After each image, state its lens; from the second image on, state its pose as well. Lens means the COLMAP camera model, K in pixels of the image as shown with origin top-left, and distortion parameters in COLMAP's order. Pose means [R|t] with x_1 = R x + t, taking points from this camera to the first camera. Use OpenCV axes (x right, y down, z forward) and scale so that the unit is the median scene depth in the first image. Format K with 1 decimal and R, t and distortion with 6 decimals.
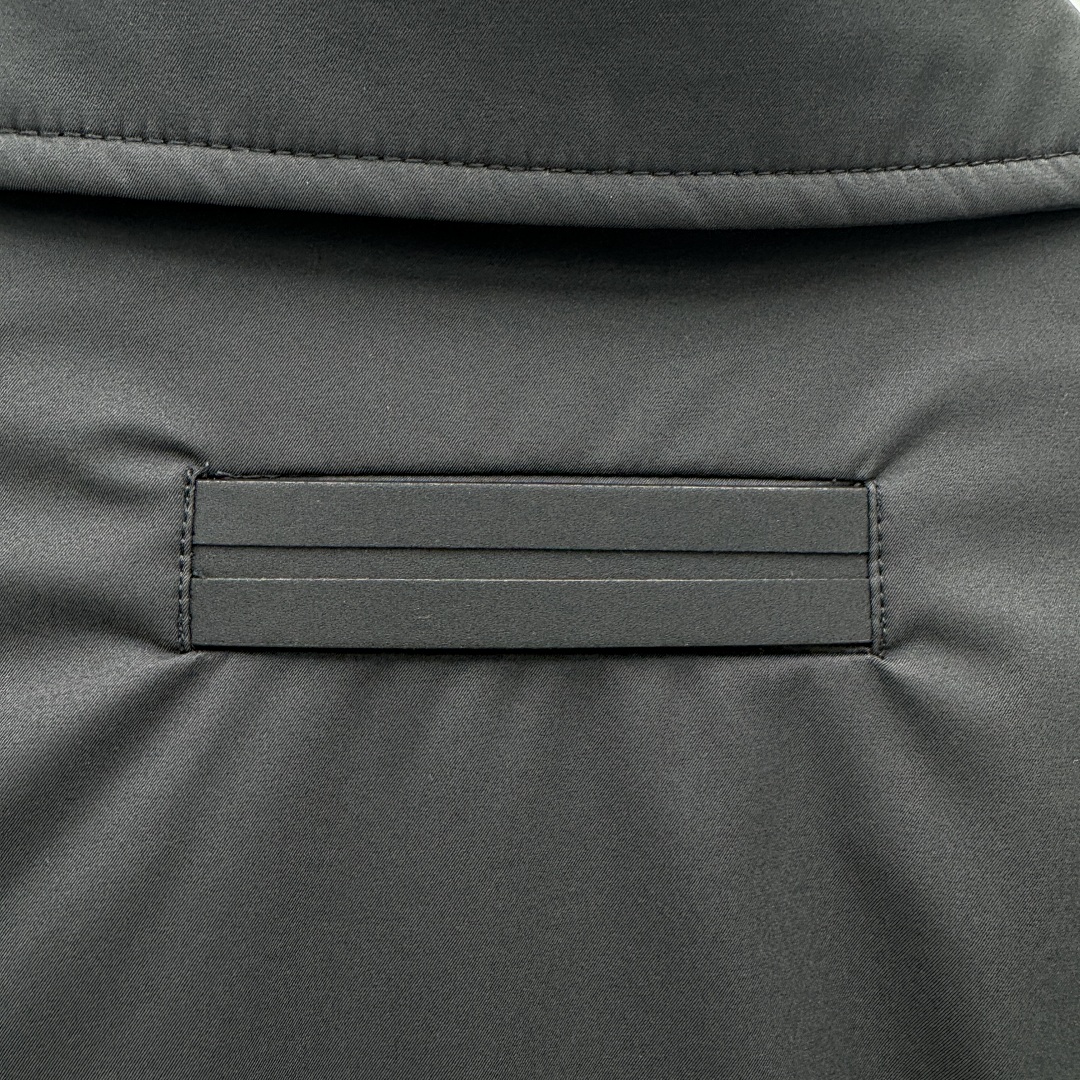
lens RADIAL K [[2264.3, 0, 546.5], [0, 2264.3, 536.7], [0, 0, 1]] dist [-0.158973, 0.000000]
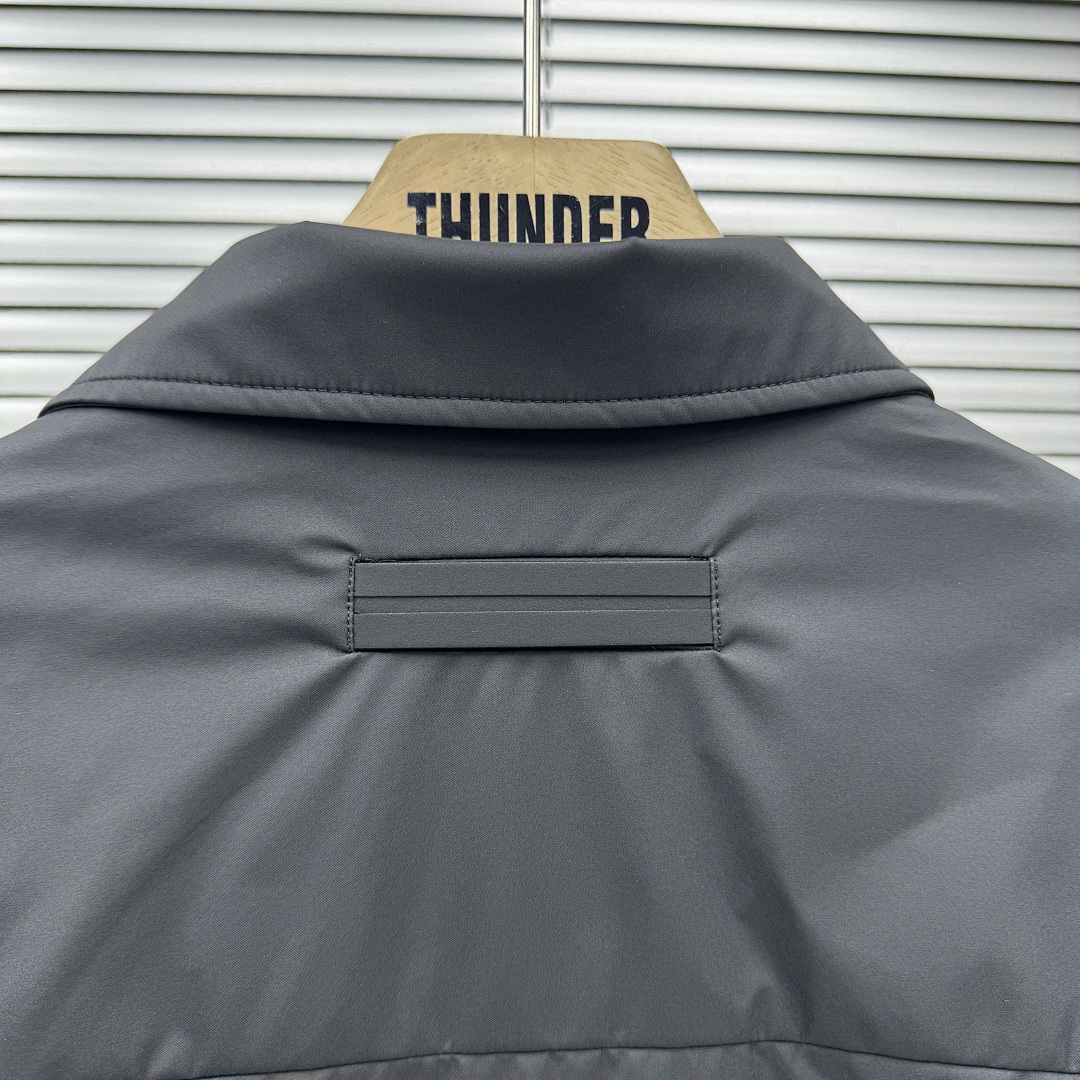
lens RADIAL K [[2264.3, 0, 536.8], [0, 2264.3, 541.4], [0, 0, 1]] dist [-0.158973, 0.000000]
pose [[0.999613, -0.021597, -0.017543, 0.034030], [0.020741, 0.998651, -0.047606, 0.050922], [0.018548, 0.047224, 0.998712, -0.919274]]
